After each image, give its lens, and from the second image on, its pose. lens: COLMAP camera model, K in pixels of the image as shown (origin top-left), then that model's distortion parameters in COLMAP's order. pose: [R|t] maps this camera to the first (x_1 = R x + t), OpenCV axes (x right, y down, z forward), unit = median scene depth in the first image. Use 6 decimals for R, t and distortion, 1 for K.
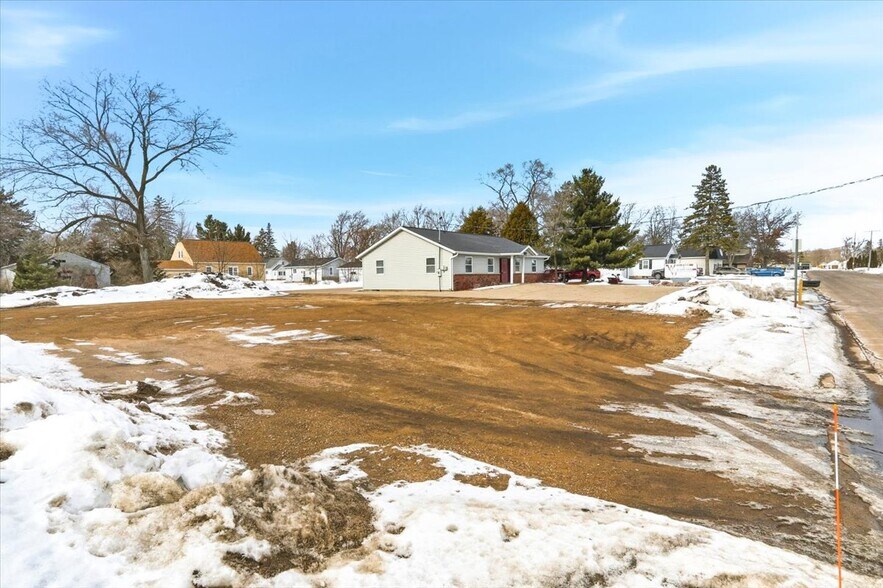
lens RADIAL K [[466.9, 0, 436.4], [0, 466.9, 293.1], [0, 0, 1]] dist [-0.000523, 0.000112]
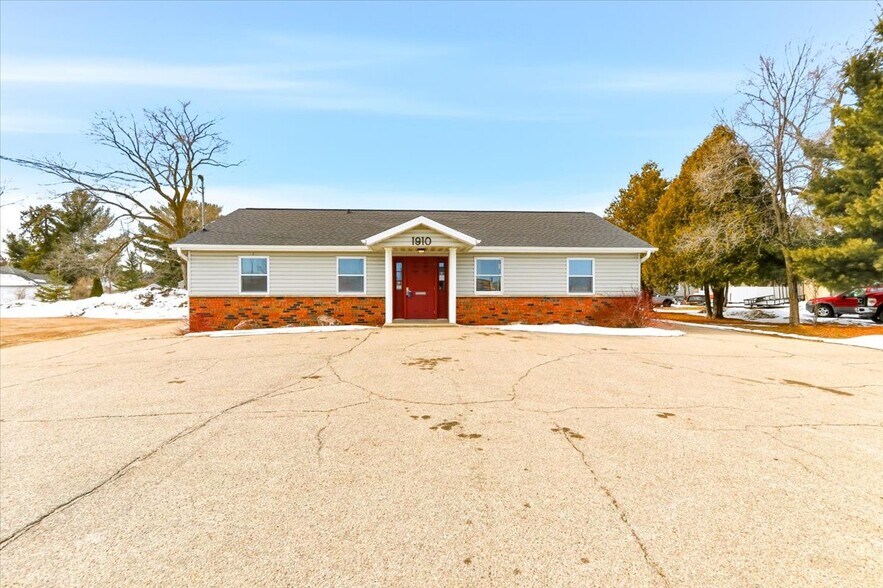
lens RADIAL K [[424.8, 0, 441.5], [0, 424.8, 294.0], [0, 0, 1]] dist [-0.002231, 0.000226]
pose [[0.662215, 0.017652, -0.749106, 0.434181], [-0.037693, 0.999242, -0.009775, -0.041157], [0.748365, 0.034709, 0.662378, 0.786068]]
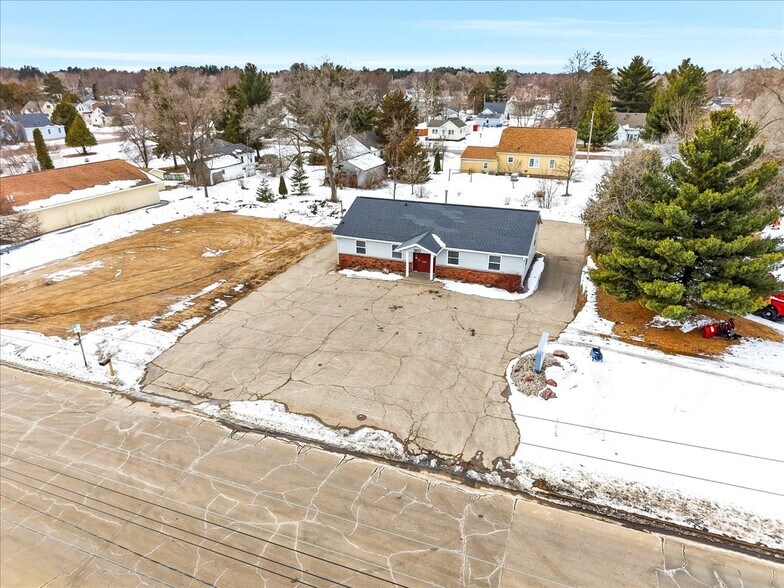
lens RADIAL K [[539.9, 0, 392.0], [0, 539.9, 294.0], [0, 0, 1]] dist [0.034985, 0.000584]
pose [[0.298759, 0.375362, -0.877409, 1.114787], [-0.044434, 0.923873, 0.380110, -0.398190], [0.953294, -0.074575, 0.292694, 0.626566]]
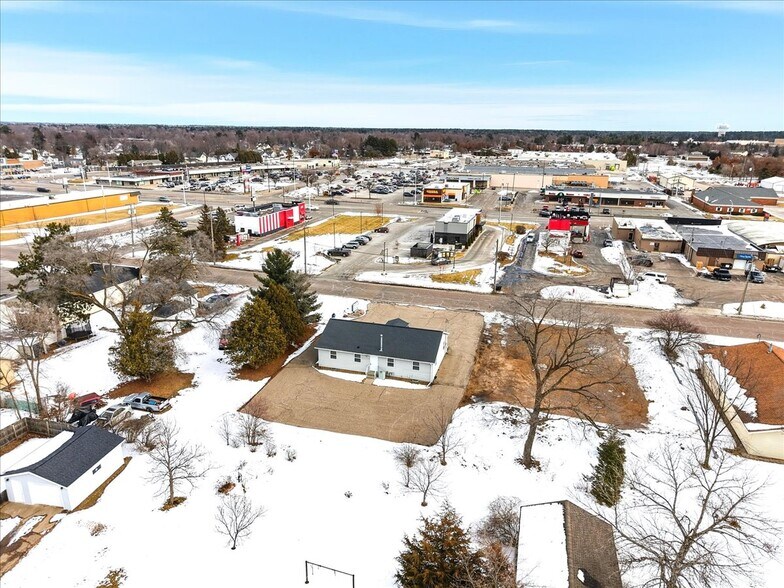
lens RADIAL K [[526.2, 0, 392.0], [0, 526.2, 294.0], [0, 0, 1]] dist [0.090054, -0.109875]
pose [[-0.381468, -0.268299, 0.884589, -1.512938], [0.027785, 0.953191, 0.301089, -0.780329], [-0.923964, 0.139434, -0.356157, 1.688377]]
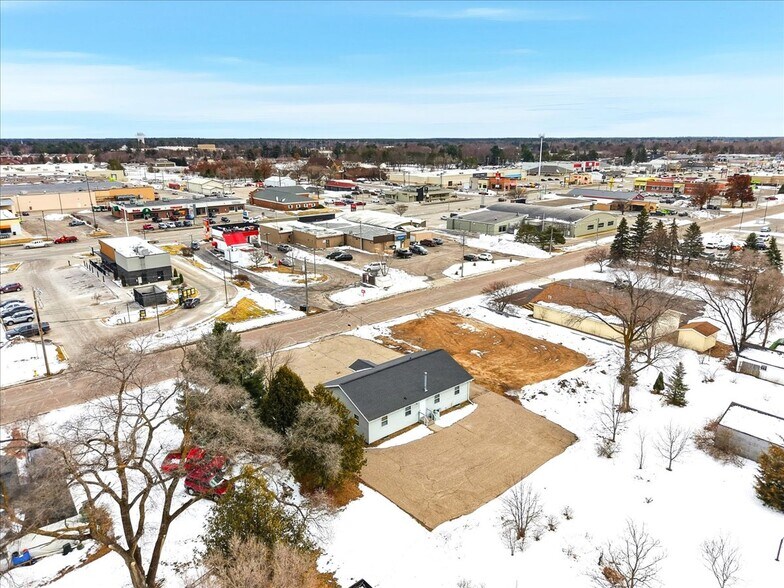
lens RADIAL K [[539.9, 0, 392.0], [0, 539.9, 294.0], [0, 0, 1]] dist [0.034985, 0.000584]
pose [[-0.980541, -0.038360, 0.192530, -0.236368], [0.023814, 0.950240, 0.310607, -0.837127], [-0.194865, 0.309148, -0.930836, 2.507109]]
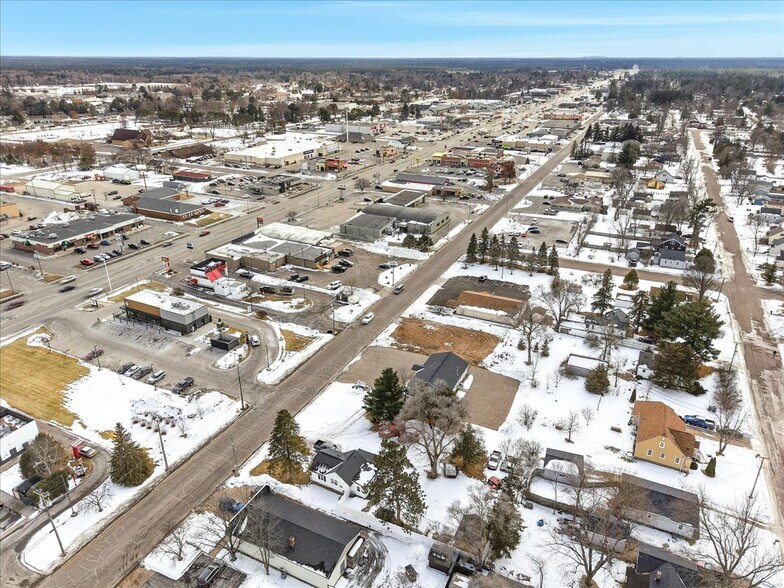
lens RADIAL K [[526.2, 0, 392.0], [0, 526.2, 294.0], [0, 0, 1]] dist [0.090054, -0.109875]
pose [[-0.974583, 0.101135, -0.199901, 0.969285], [0.002111, 0.896408, 0.443225, -2.025518], [0.224019, 0.431537, -0.873837, 3.730464]]
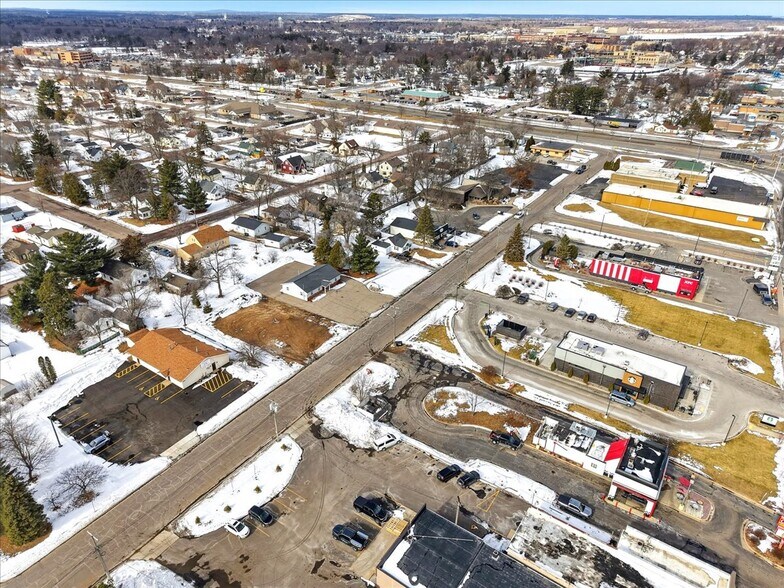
lens RADIAL K [[526.2, 0, 392.0], [0, 526.2, 294.0], [0, 0, 1]] dist [0.090054, -0.109875]
pose [[0.996467, -0.019602, 0.081665, 0.340177], [-0.017699, 0.901529, 0.432356, -1.758530], [-0.082098, -0.432274, 0.897997, -2.680535]]
